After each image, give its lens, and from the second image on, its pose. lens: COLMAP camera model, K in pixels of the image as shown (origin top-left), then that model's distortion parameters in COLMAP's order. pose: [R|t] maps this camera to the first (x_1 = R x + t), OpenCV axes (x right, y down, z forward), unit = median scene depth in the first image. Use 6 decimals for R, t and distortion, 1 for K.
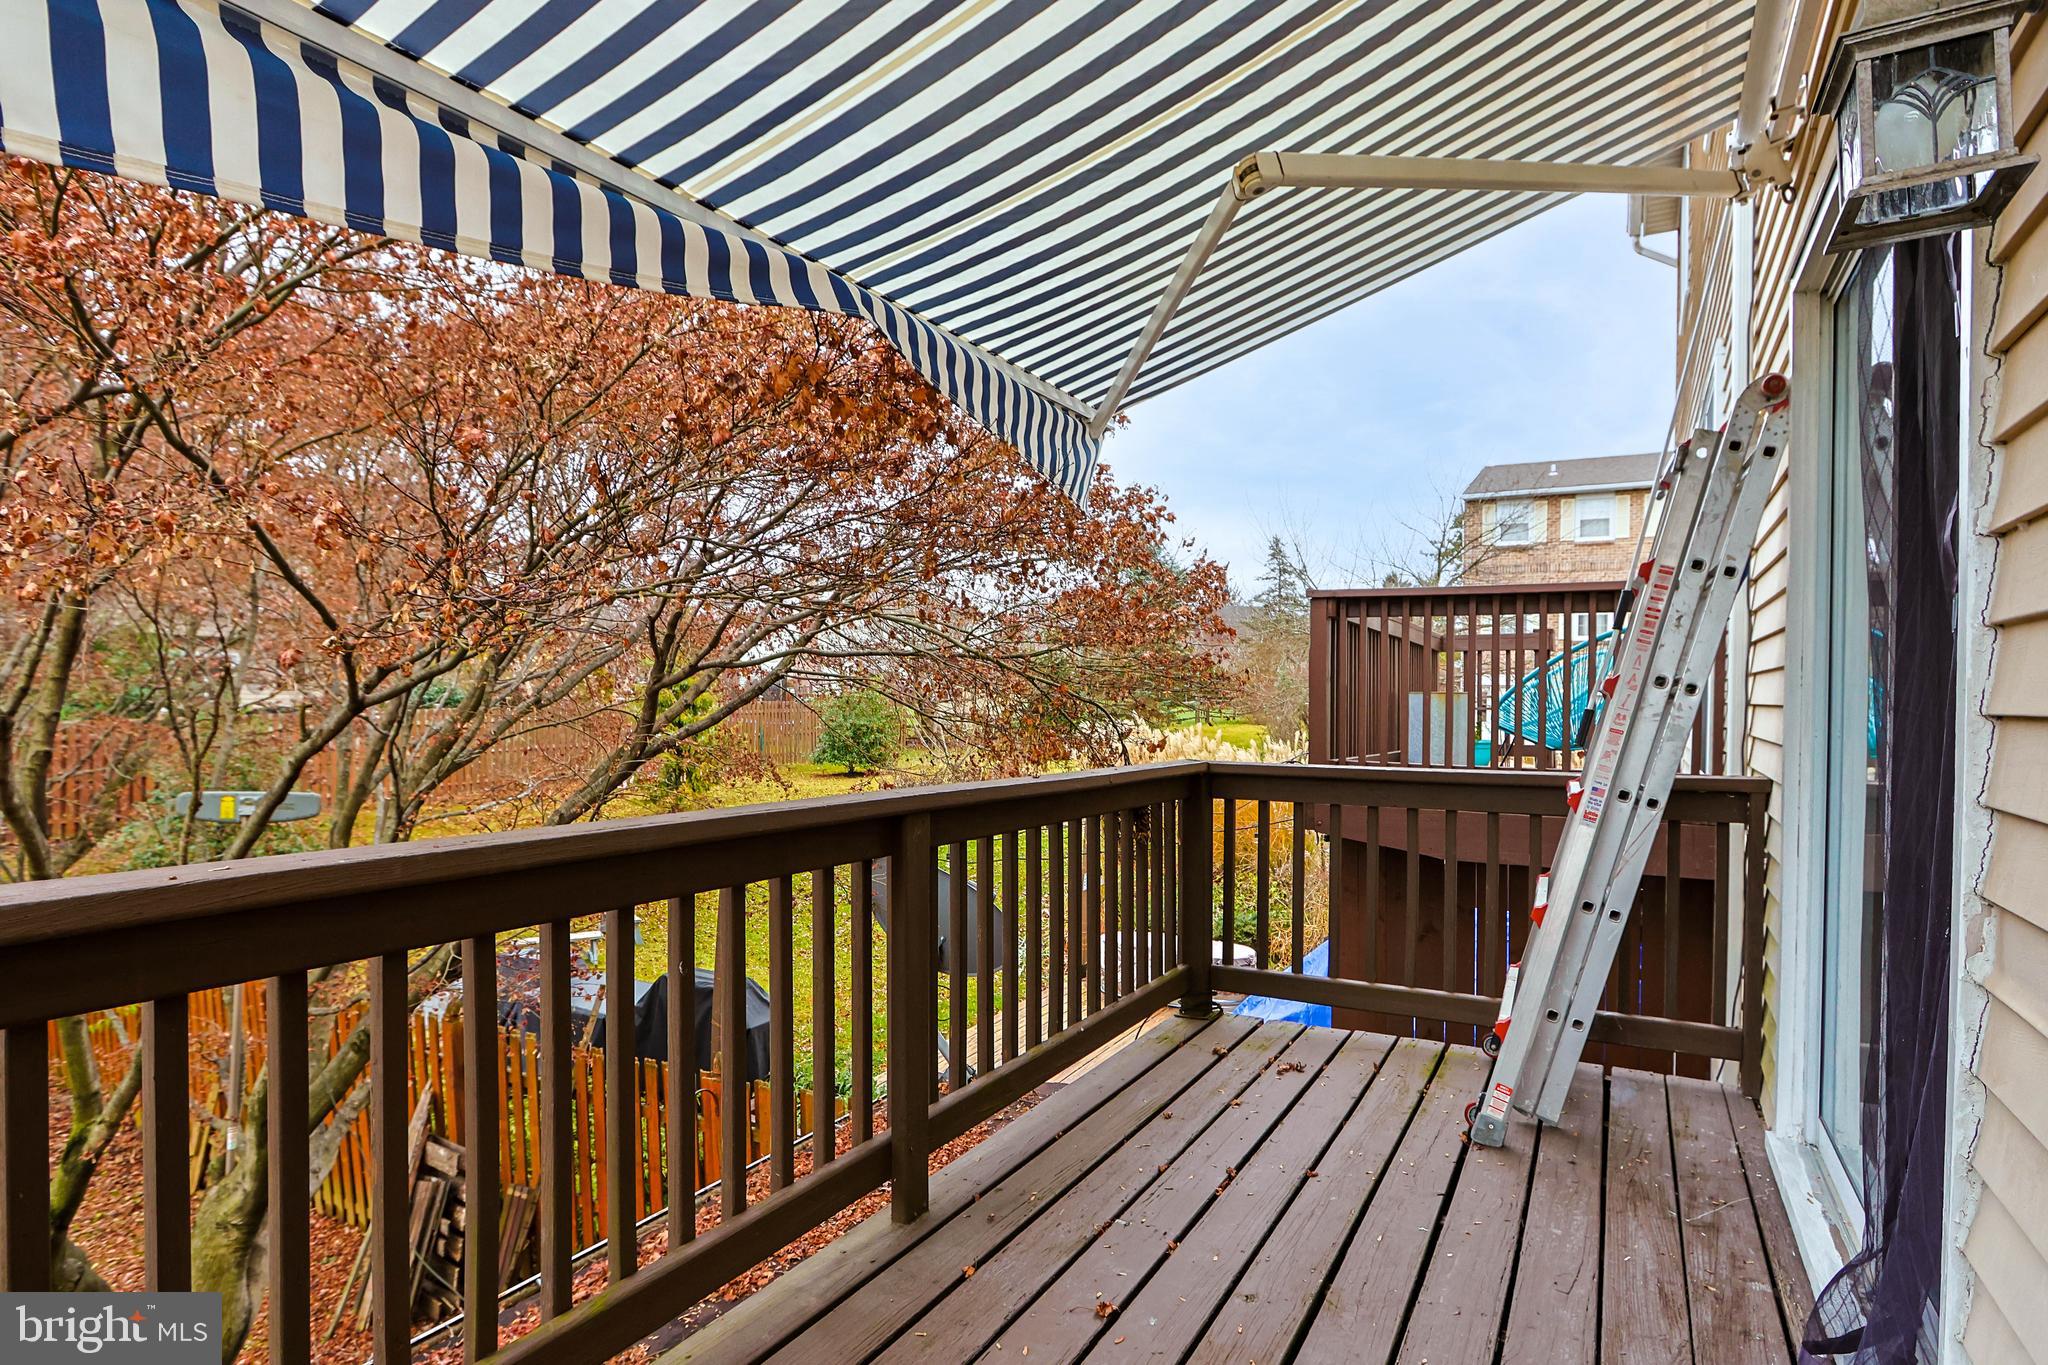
lens RADIAL K [[1061.2, 0, 1028.4], [0, 1061.2, 690.7], [0, 0, 1]] dist [-0.007507, 0.001782]
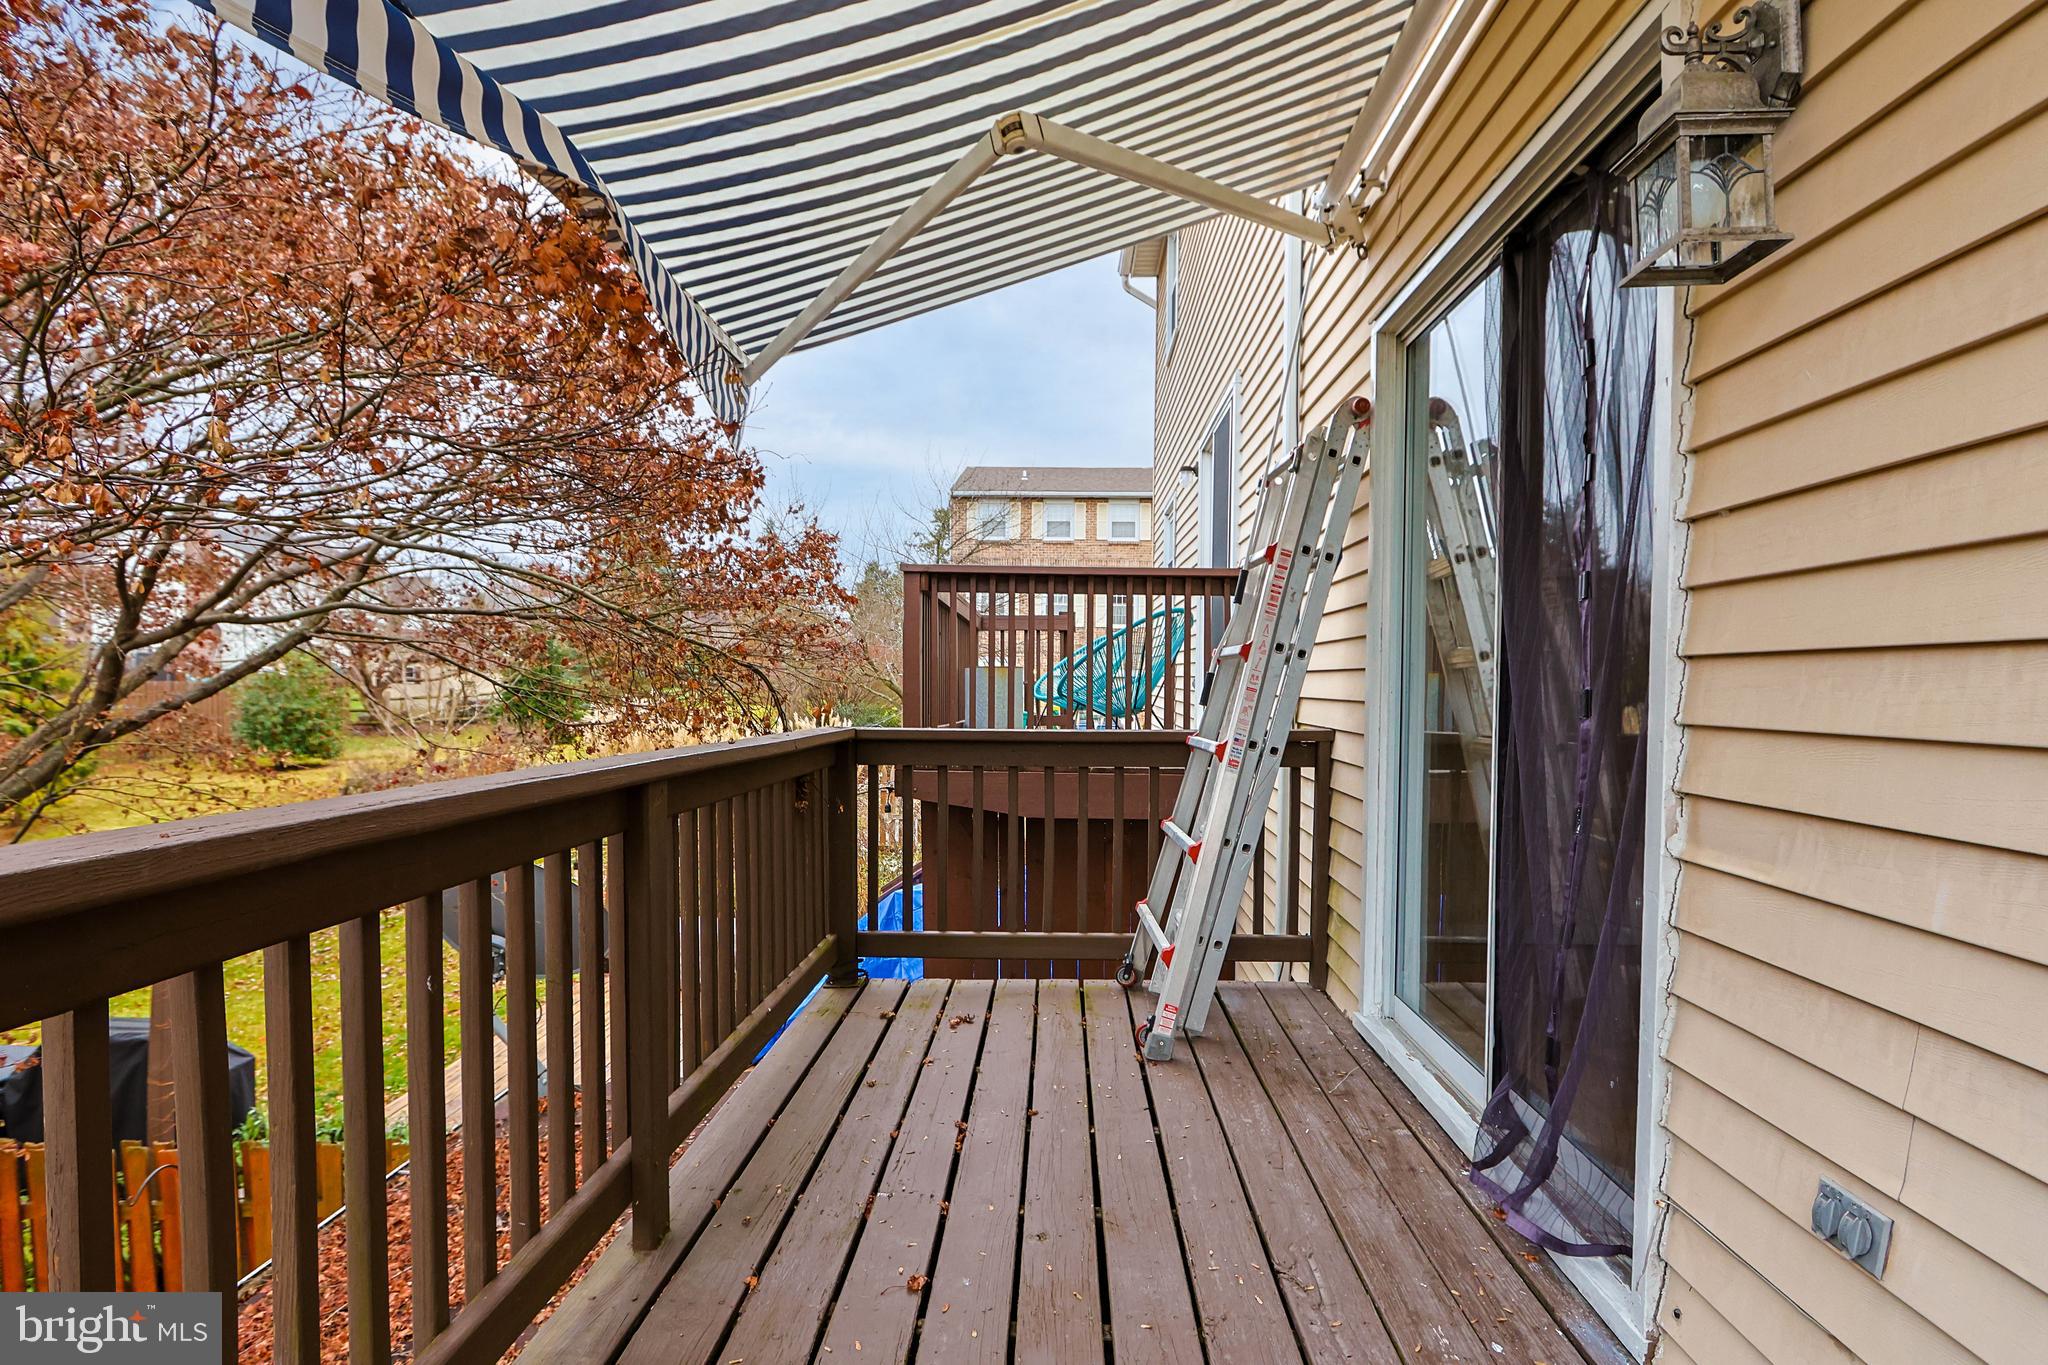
lens RADIAL K [[1048.8, 0, 1017.8], [0, 1048.8, 692.7], [0, 0, 1]] dist [-0.010105, 0.000582]
pose [[0.895522, -0.004842, 0.444990, -0.167761], [-0.004081, 0.999809, 0.019092, 0.018564], [-0.444998, -0.018914, 0.895332, 0.074556]]
